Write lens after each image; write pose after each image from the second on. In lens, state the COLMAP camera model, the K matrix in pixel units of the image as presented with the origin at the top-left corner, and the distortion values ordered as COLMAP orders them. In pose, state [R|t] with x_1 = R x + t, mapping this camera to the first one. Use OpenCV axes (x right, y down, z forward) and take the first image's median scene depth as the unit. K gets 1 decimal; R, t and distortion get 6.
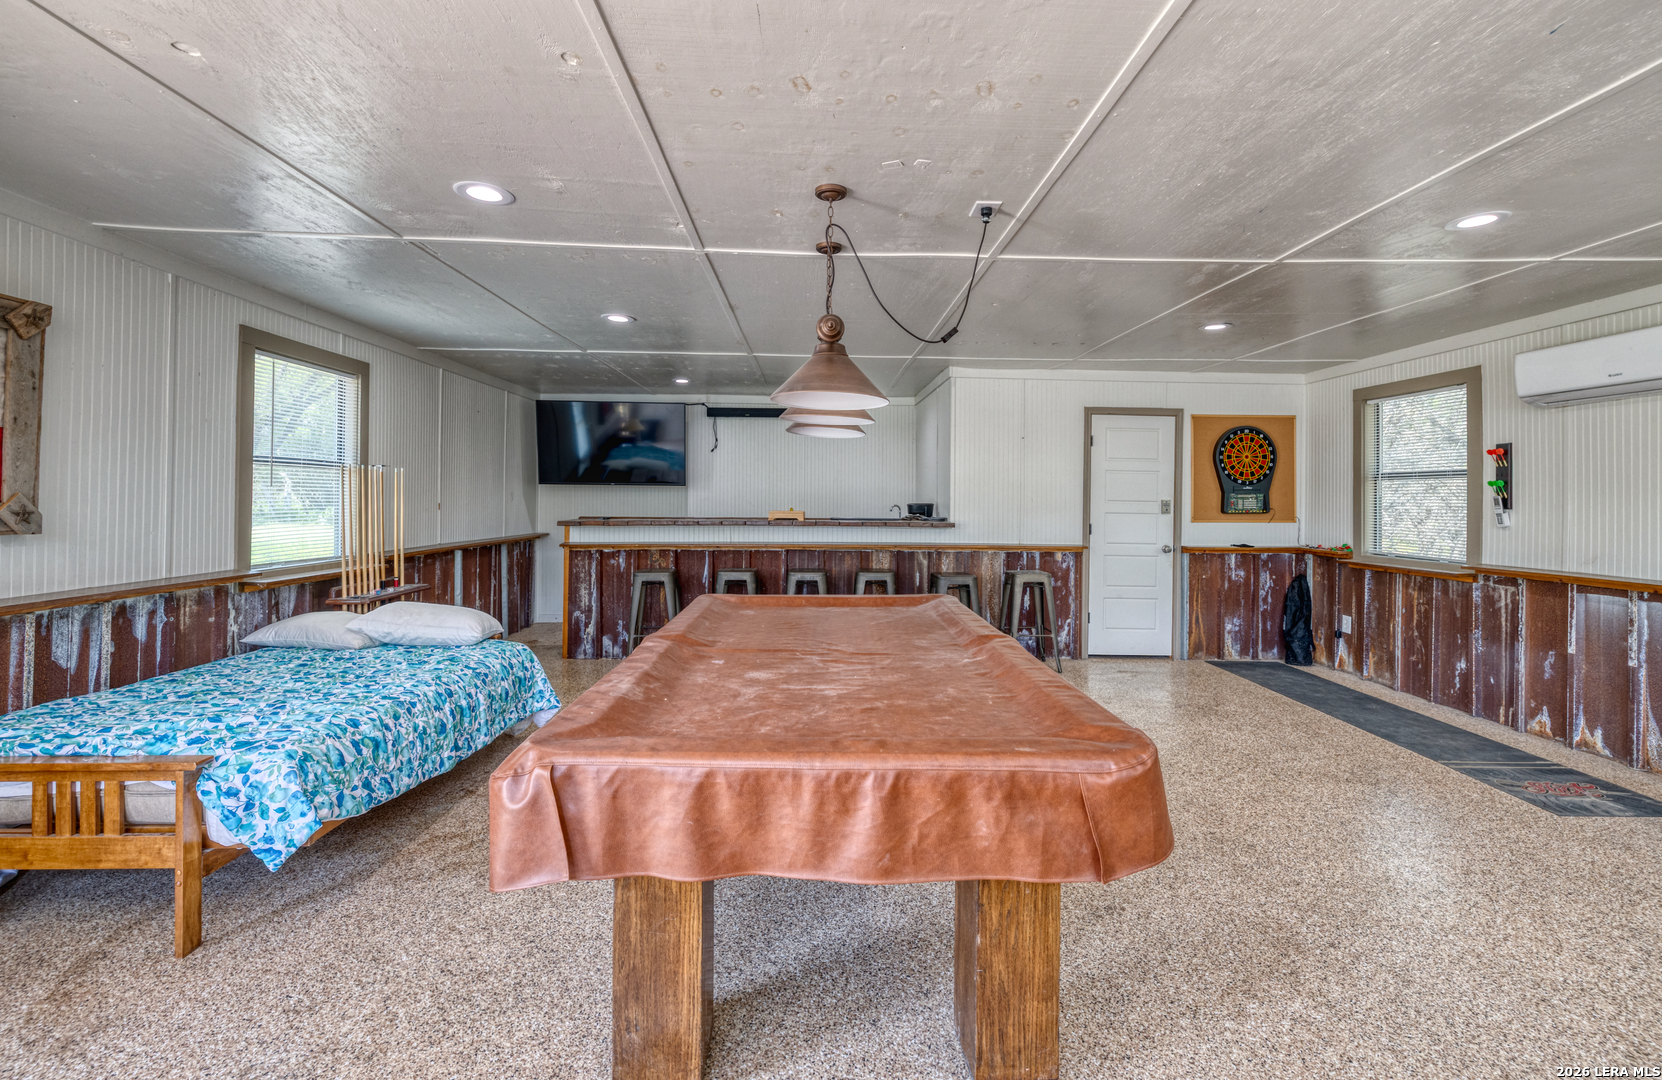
lens RADIAL K [[733.8, 0, 843.2], [0, 733.8, 491.7], [0, 0, 1]] dist [-0.002966, -0.000221]
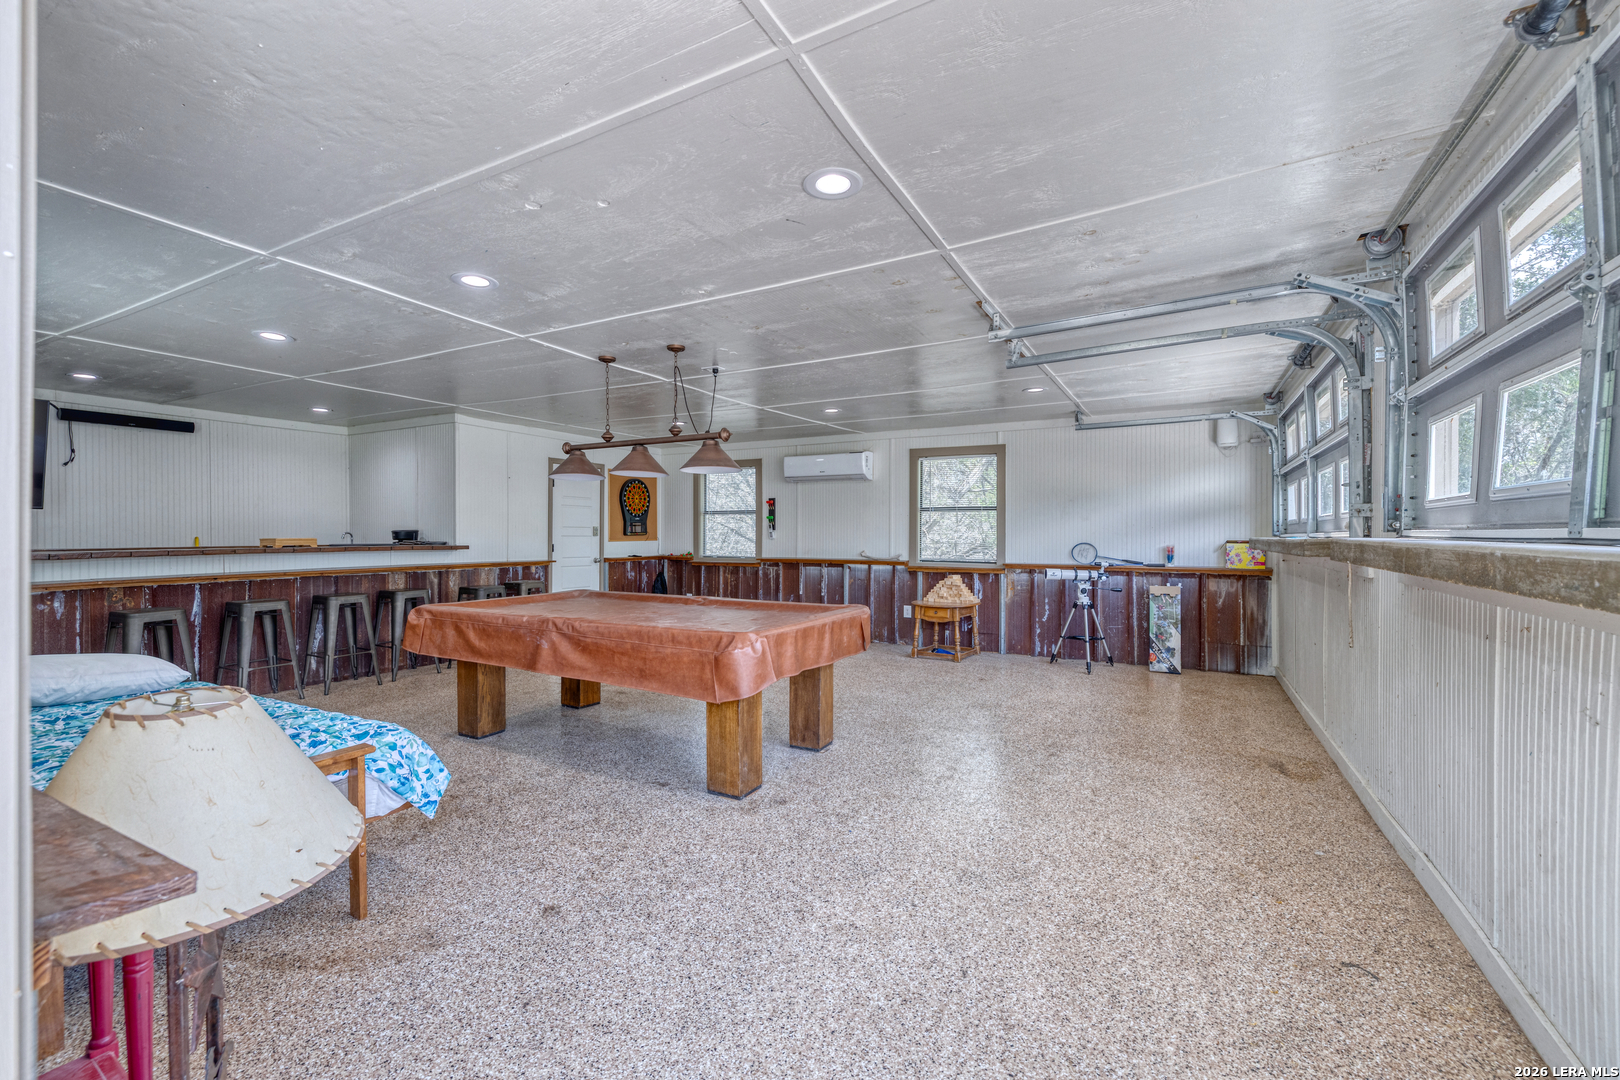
lens RADIAL K [[665.7, 0, 813.1], [0, 665.7, 536.8], [0, 0, 1]] dist [-0.001009, -0.003374]
pose [[0.511965, -0.014572, 0.858883, -0.517823], [-0.003232, 0.999816, 0.018889, 0.006338], [-0.859000, -0.012447, 0.511824, -0.047181]]
